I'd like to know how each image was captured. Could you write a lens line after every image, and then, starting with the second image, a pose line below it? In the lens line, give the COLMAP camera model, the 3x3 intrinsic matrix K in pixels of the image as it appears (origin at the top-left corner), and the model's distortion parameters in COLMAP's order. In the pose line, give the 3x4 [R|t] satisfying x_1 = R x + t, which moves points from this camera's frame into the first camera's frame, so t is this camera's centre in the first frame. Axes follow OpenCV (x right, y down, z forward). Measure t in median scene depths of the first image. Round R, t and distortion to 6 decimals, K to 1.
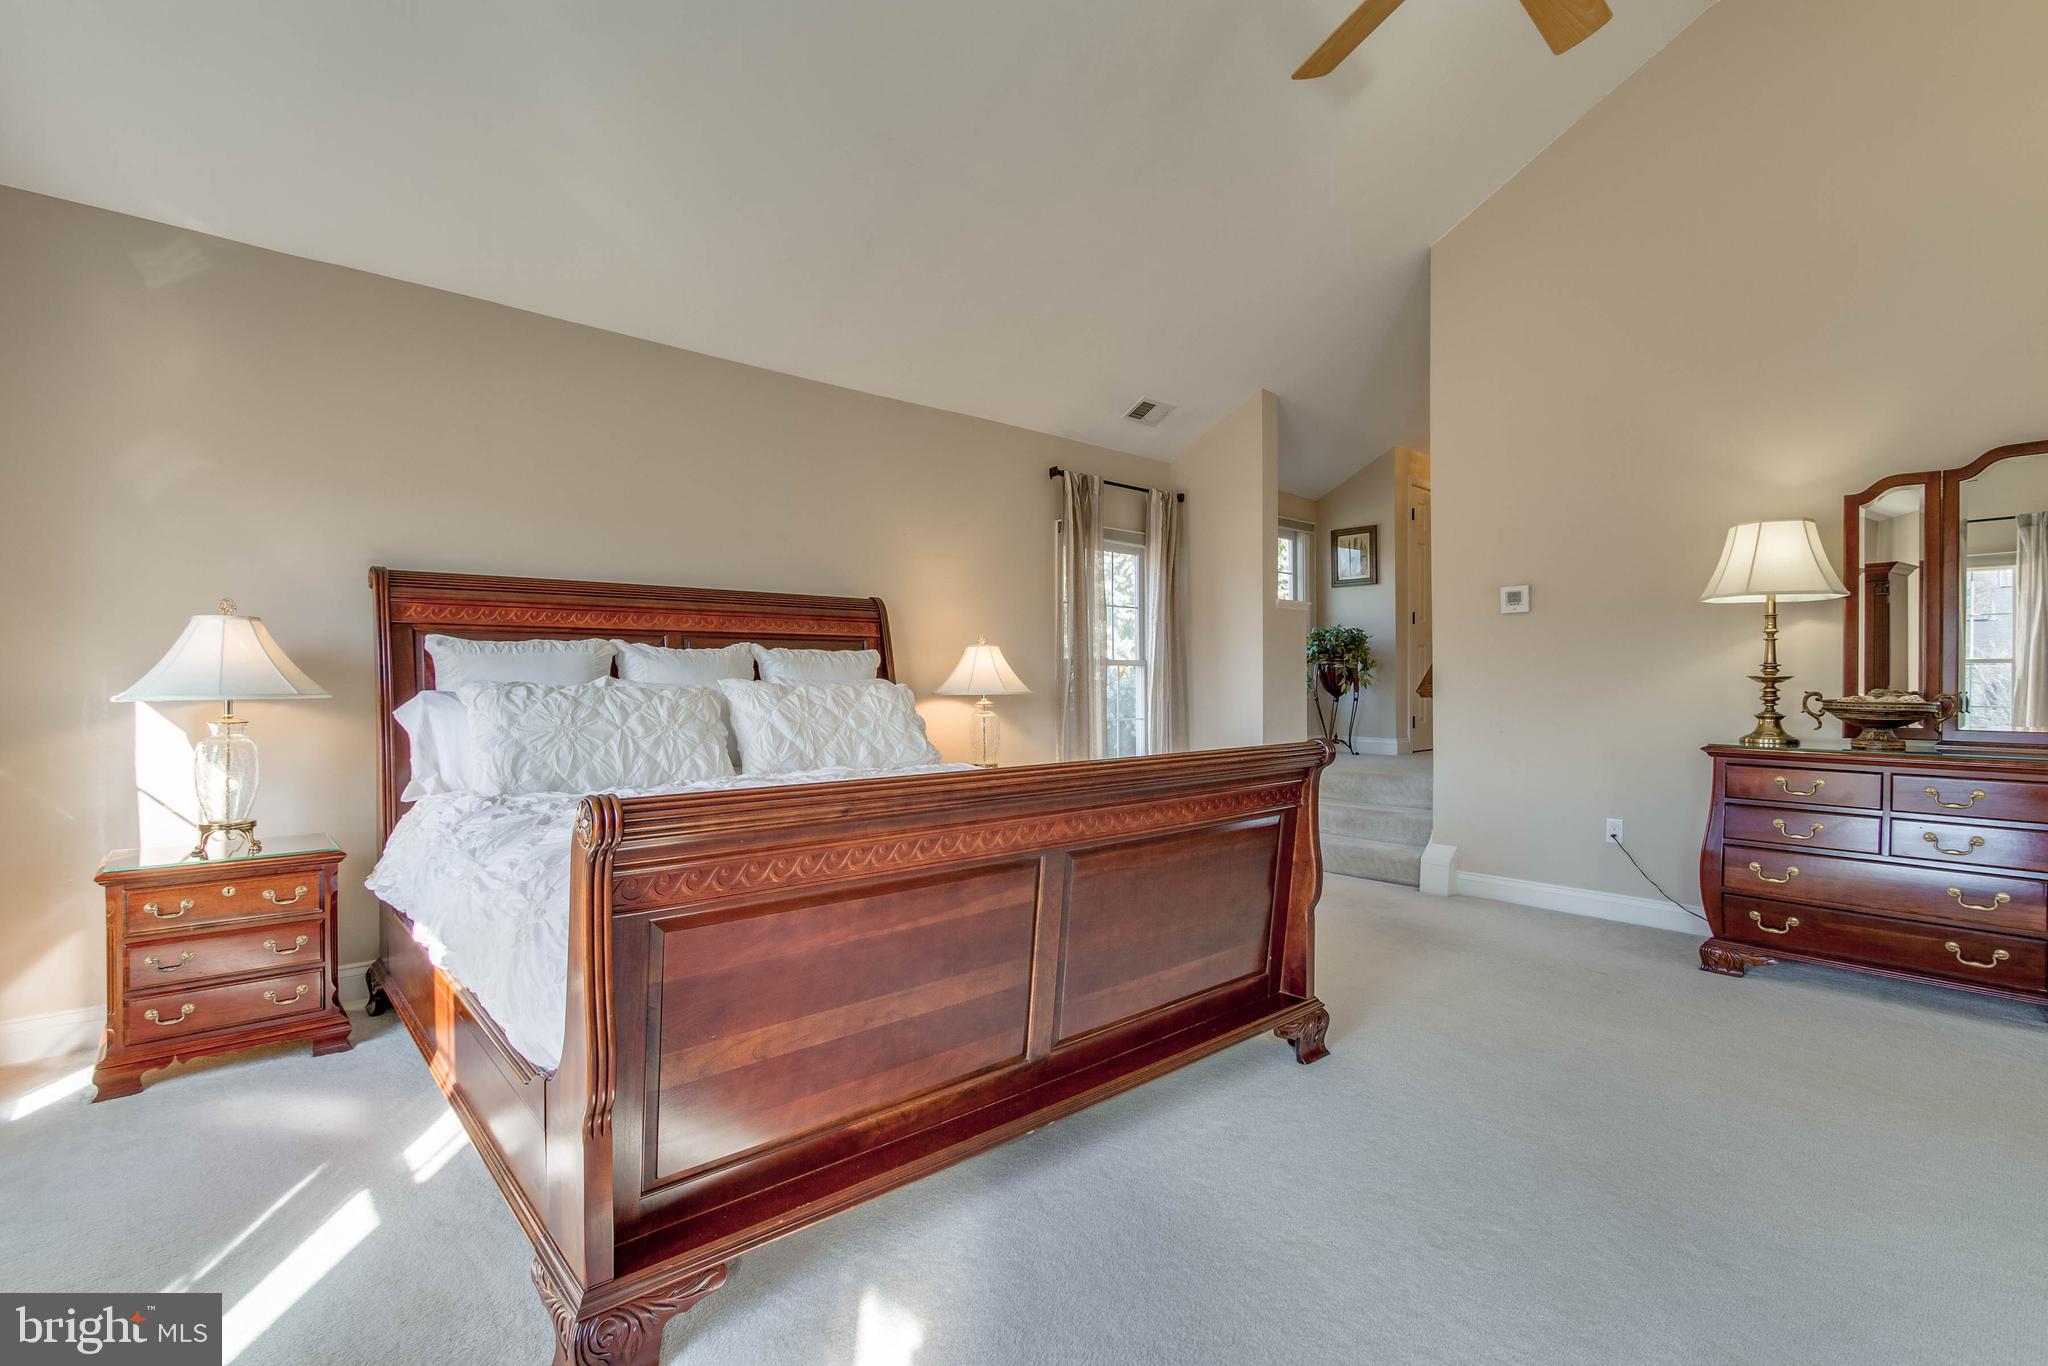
lens RADIAL K [[977.1, 0, 1022.3], [0, 977.1, 682.3], [0, 0, 1]] dist [-0.002296, 0.000203]
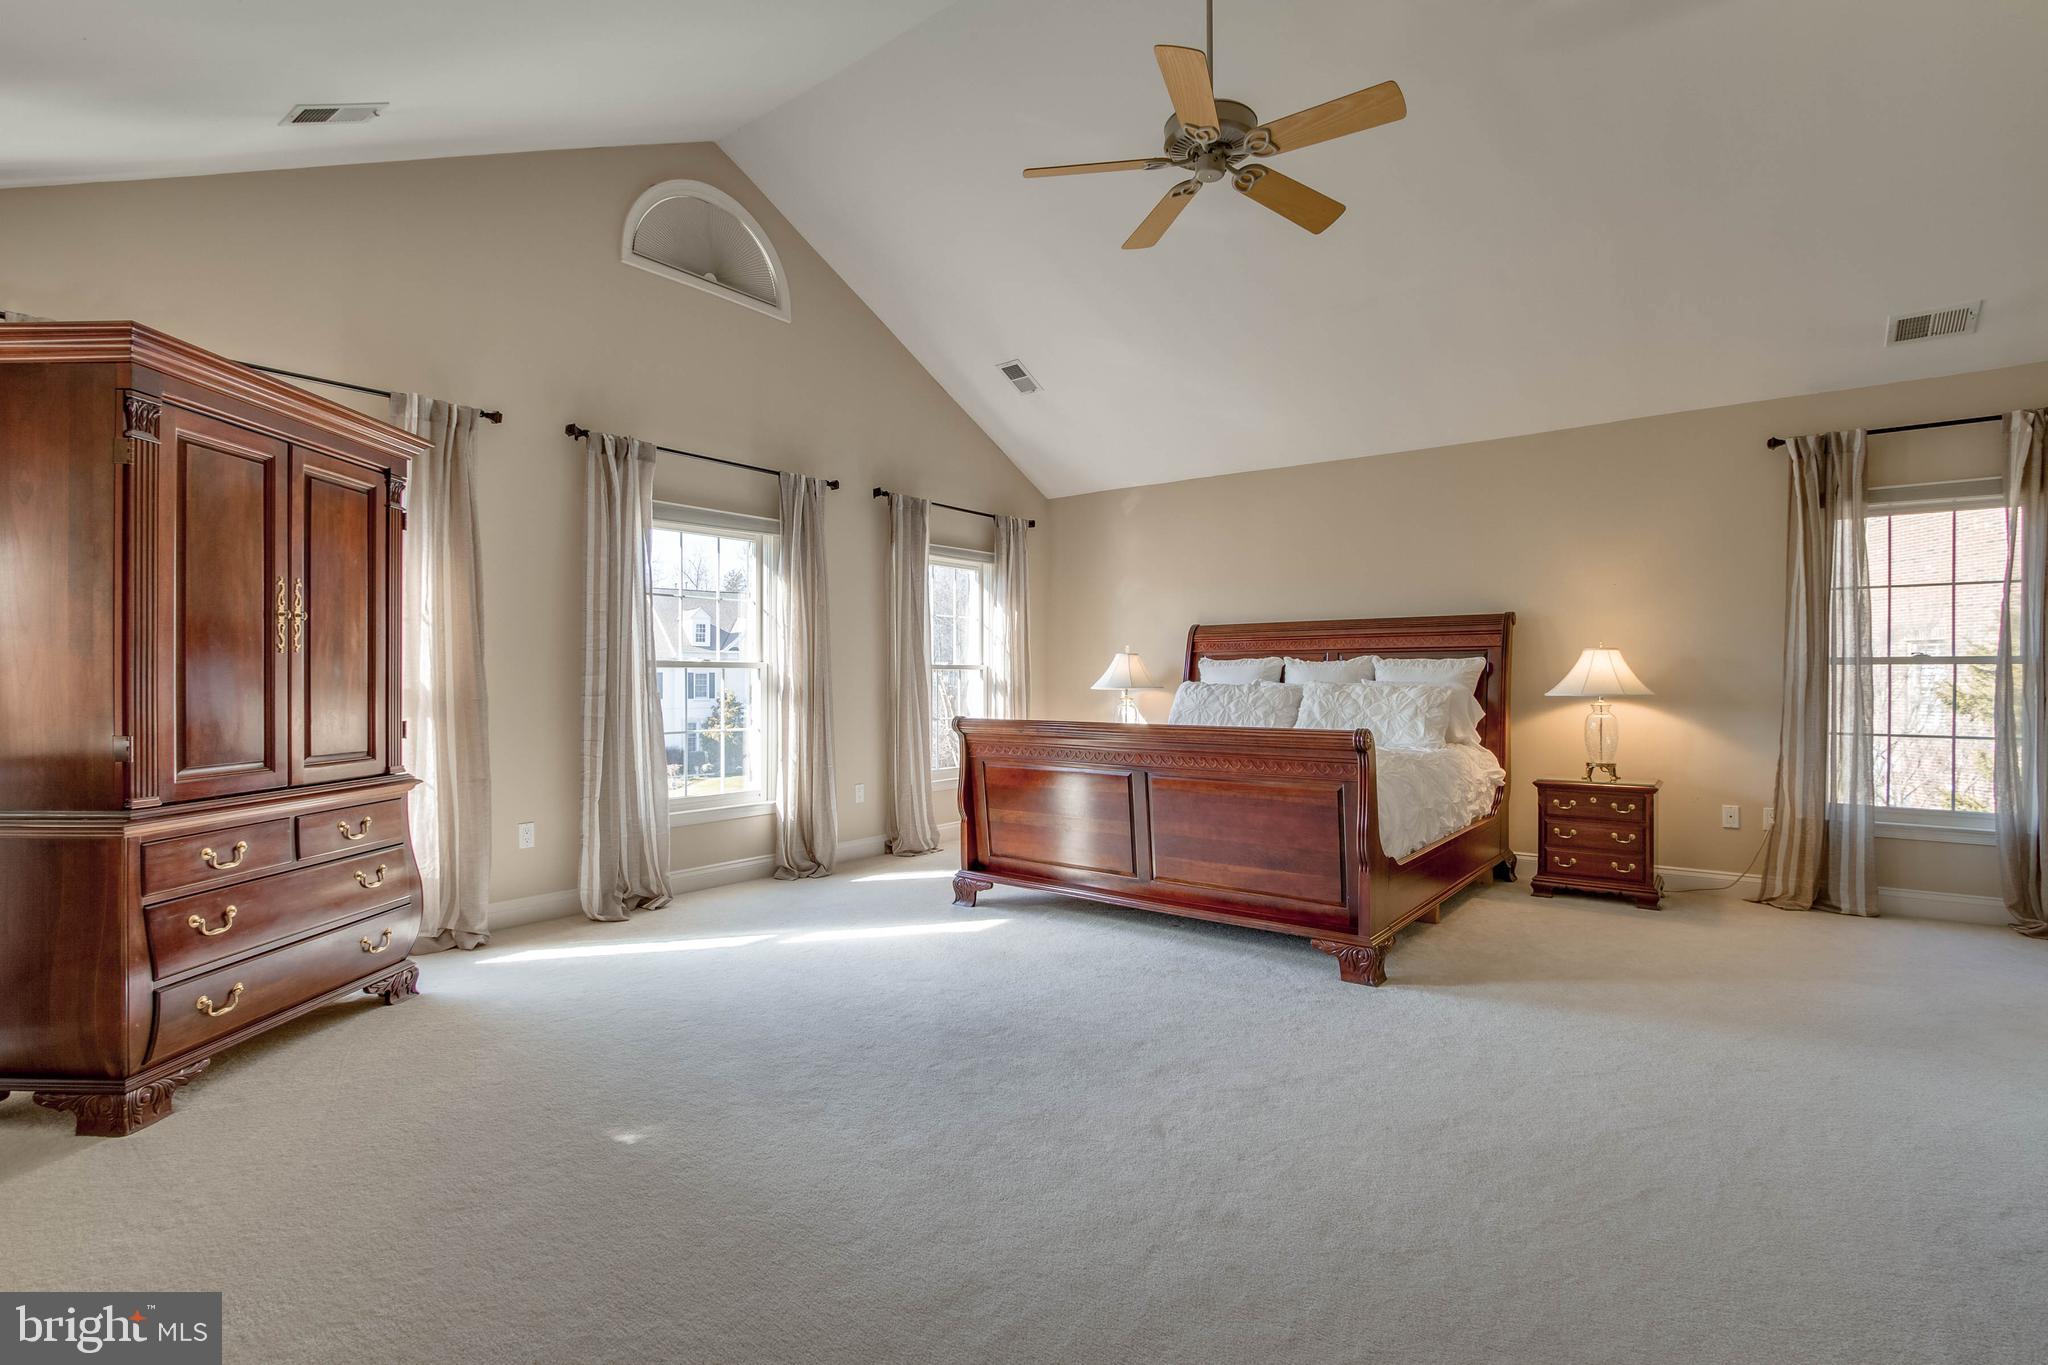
lens RADIAL K [[977.1, 0, 1022.3], [0, 977.1, 681.8], [0, 0, 1]] dist [-0.002296, 0.000203]
pose [[0.213809, 0.003036, -0.976871, 0.972406], [0.001620, 0.999993, 0.003462, -0.007947], [0.976874, -0.002323, 0.213802, 0.204674]]
